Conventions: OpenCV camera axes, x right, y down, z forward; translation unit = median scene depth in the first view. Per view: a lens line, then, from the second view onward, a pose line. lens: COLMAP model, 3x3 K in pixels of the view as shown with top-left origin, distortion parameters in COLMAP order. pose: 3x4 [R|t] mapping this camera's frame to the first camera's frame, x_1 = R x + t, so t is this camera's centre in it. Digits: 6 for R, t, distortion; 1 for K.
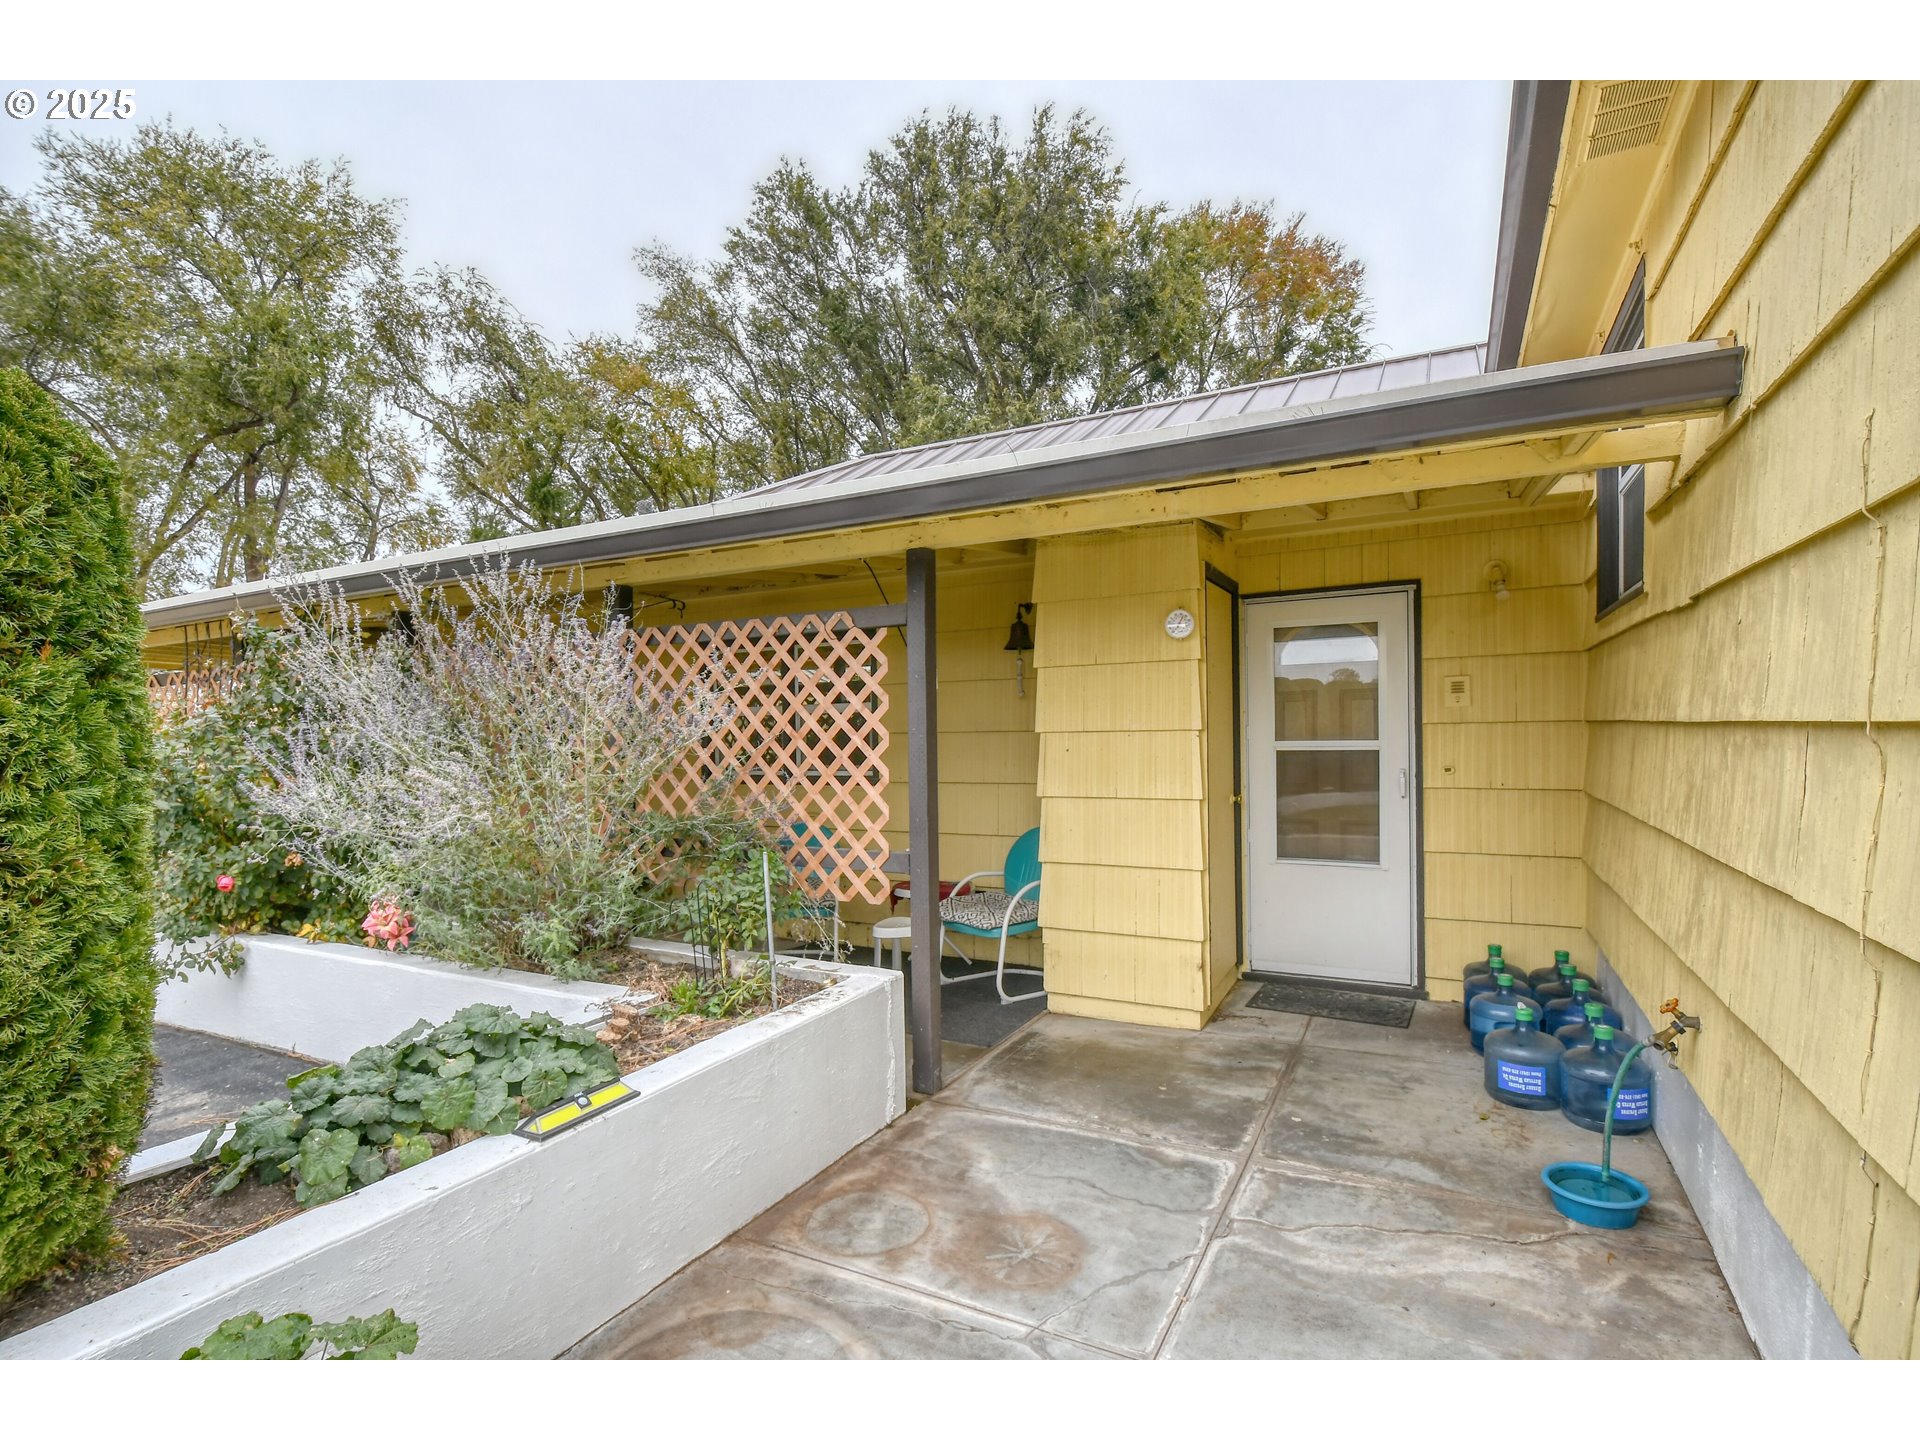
lens RADIAL K [[932.5, 0, 940.6], [0, 932.5, 751.6], [0, 0, 1]] dist [0.025293, -0.025954]
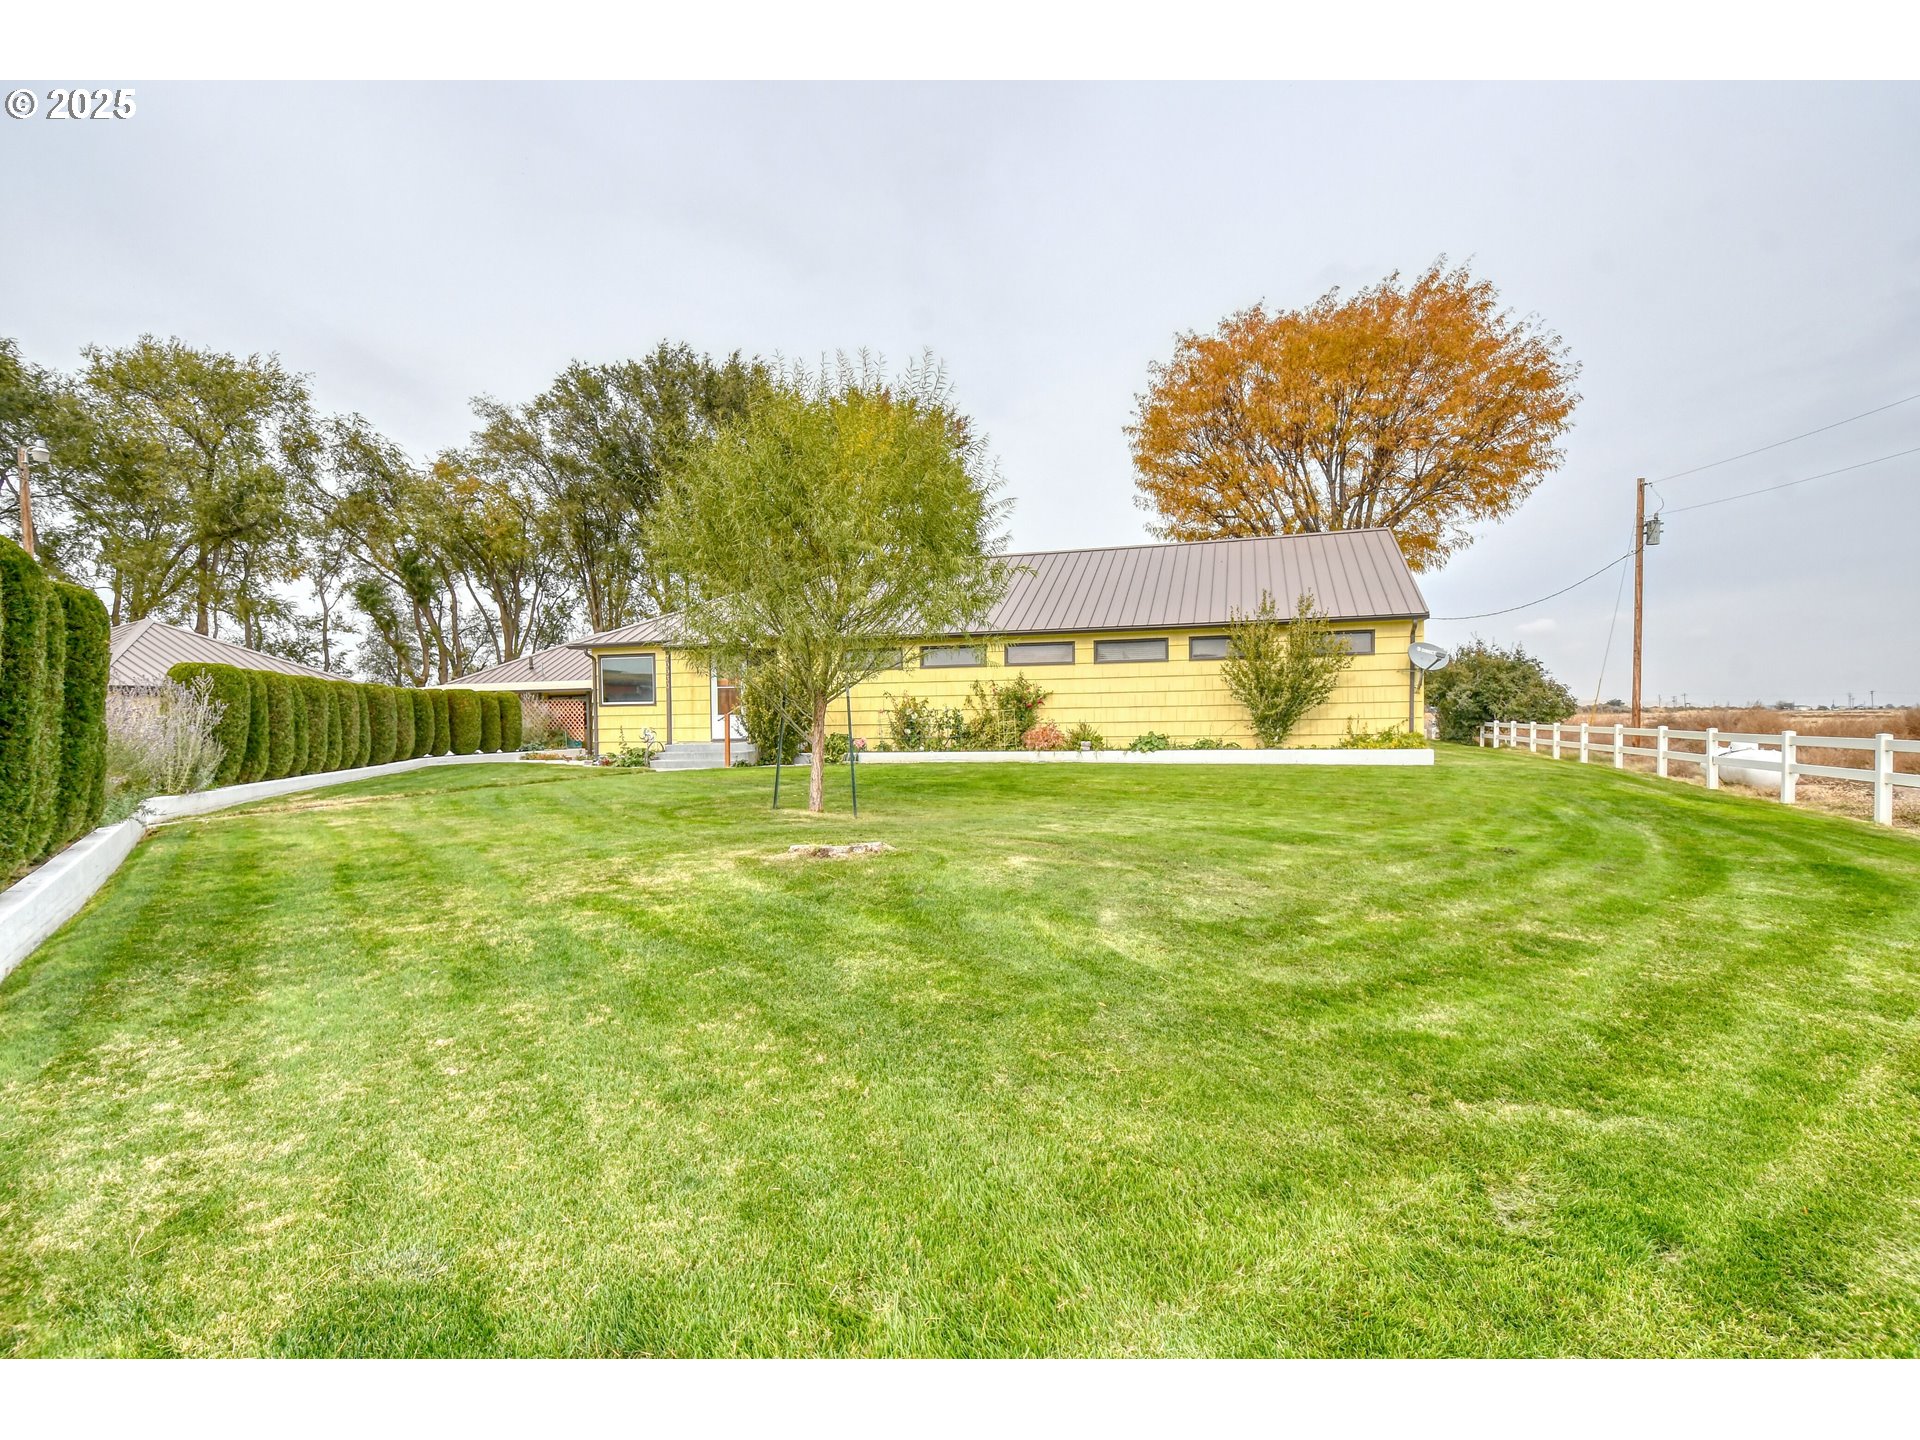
lens RADIAL K [[932.5, 0, 940.6], [0, 932.5, 751.6], [0, 0, 1]] dist [0.025293, -0.025954]
pose [[0.981130, -0.011041, 0.193032, 0.120660], [0.008741, 0.999880, 0.012765, 0.017978], [-0.193150, -0.010837, 0.981109, -0.645728]]
